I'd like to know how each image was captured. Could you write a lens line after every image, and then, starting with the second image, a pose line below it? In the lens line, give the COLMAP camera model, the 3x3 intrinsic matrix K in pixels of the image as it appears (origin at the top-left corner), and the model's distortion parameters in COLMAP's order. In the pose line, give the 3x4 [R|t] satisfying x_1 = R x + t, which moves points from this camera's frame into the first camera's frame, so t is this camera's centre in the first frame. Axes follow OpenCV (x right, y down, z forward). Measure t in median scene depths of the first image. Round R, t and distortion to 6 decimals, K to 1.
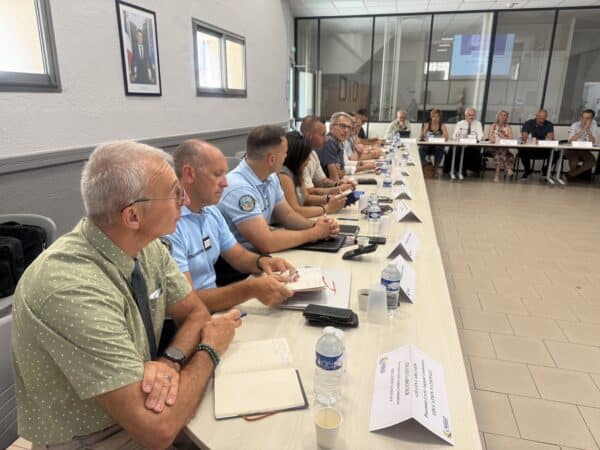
lens RADIAL K [[422.2, 0, 299.3], [0, 422.2, 220.5], [0, 0, 1]] dist [-0.015296, -0.002304]
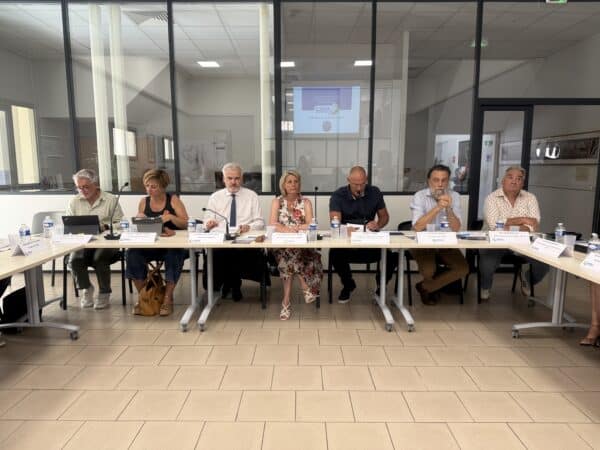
lens RADIAL K [[422.2, 0, 300.1], [0, 422.2, 227.6], [0, 0, 1]] dist [-0.015296, -0.002304]
pose [[0.965766, -0.050571, 0.254439, 0.372038], [0.083506, 0.989213, -0.120353, -0.134485], [-0.245608, 0.137480, 0.959571, 0.533211]]
